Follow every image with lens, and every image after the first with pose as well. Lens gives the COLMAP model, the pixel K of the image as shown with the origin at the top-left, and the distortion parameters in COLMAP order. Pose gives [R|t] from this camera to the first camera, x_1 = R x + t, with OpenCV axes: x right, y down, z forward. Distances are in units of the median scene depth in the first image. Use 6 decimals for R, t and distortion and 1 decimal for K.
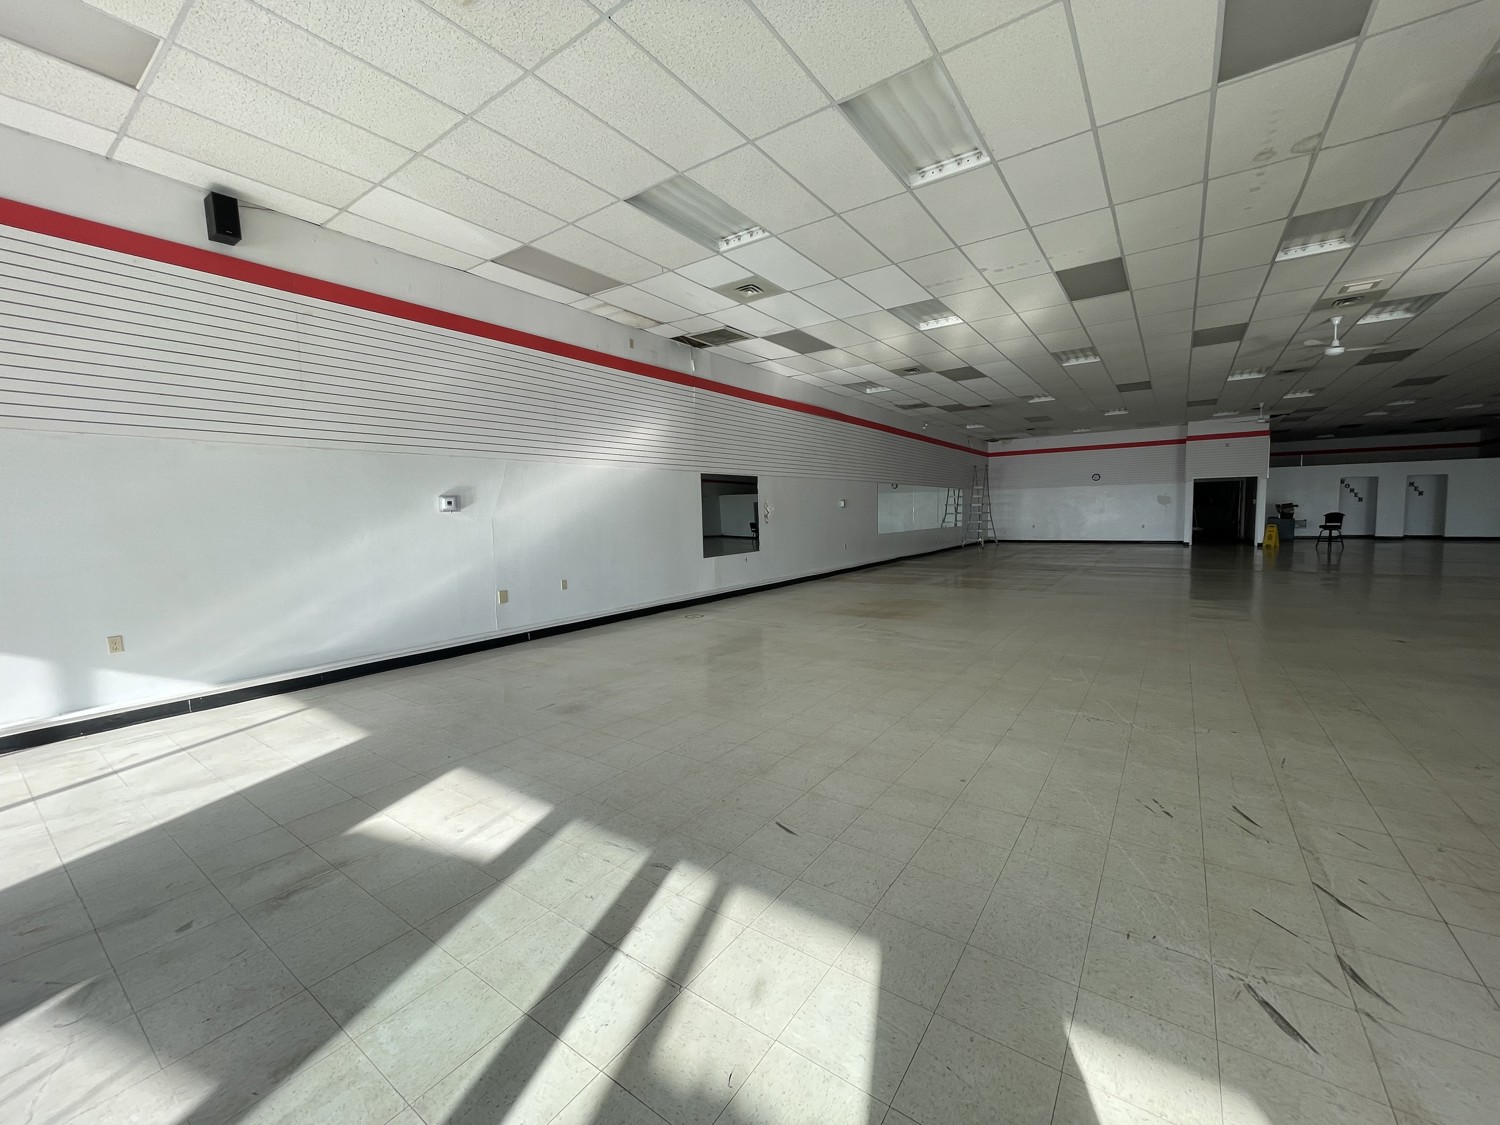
lens RADIAL K [[603.7, 0, 748.1], [0, 603.7, 559.2], [0, 0, 1]] dist [-0.003039, 0.000109]
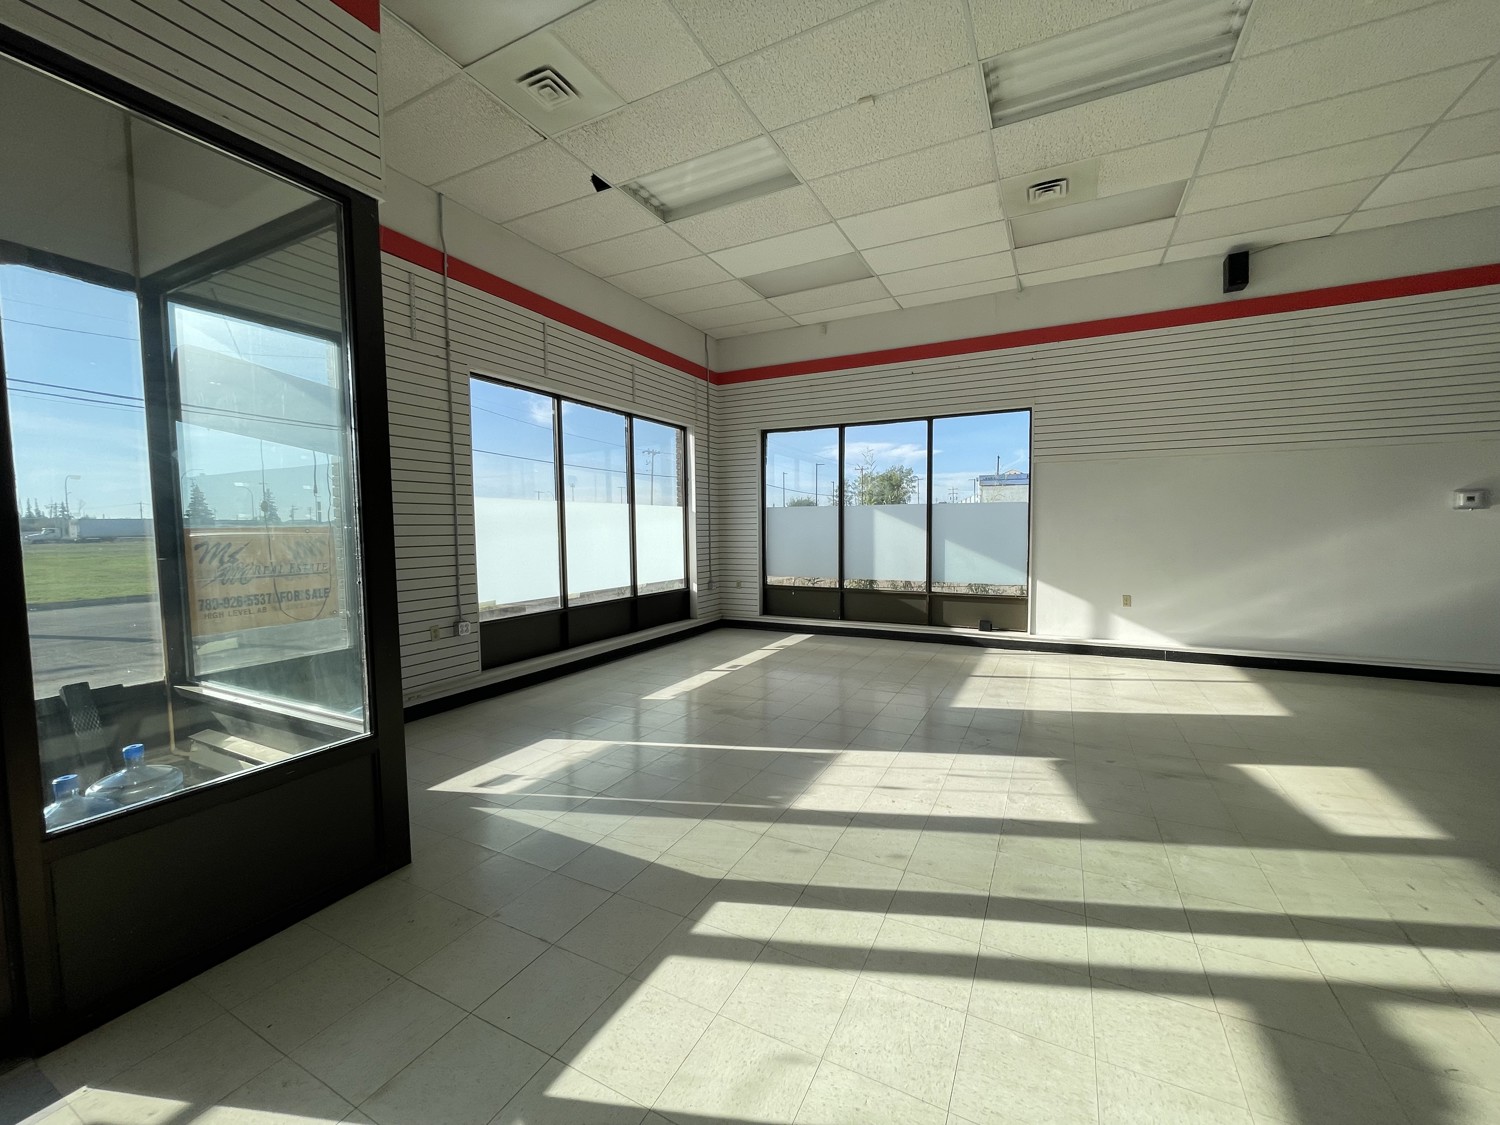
lens RADIAL K [[603.7, 0, 749.3], [0, 603.7, 566.7], [0, 0, 1]] dist [-0.003039, 0.000109]
pose [[0.142843, 0.086142, -0.985990, 0.186189], [-0.069131, 0.994641, 0.076883, 0.005052], [0.987328, 0.057180, 0.148033, -0.095818]]
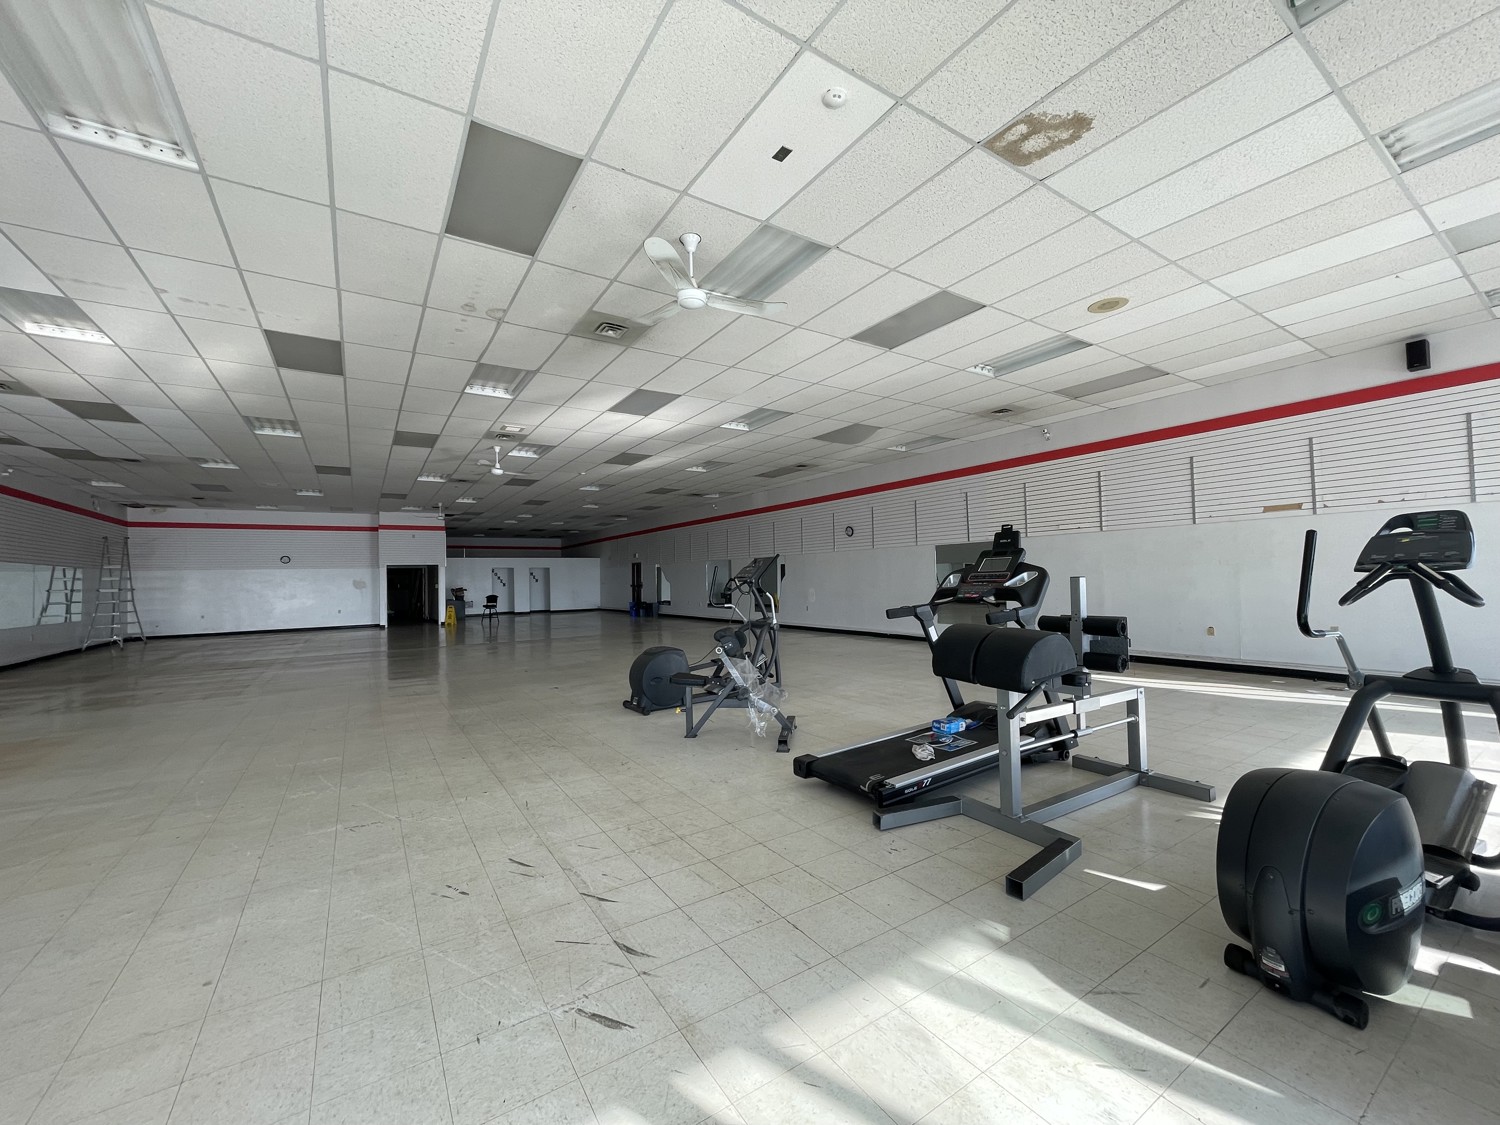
lens RADIAL K [[603.7, 0, 750.0], [0, 603.7, 559.2], [0, 0, 1]] dist [-0.003039, 0.000109]
pose [[0.363147, 0.042704, 0.930753, -0.043927], [0.087351, 0.992989, -0.079641, -0.006326], [-0.927628, 0.110223, 0.356871, 0.055965]]
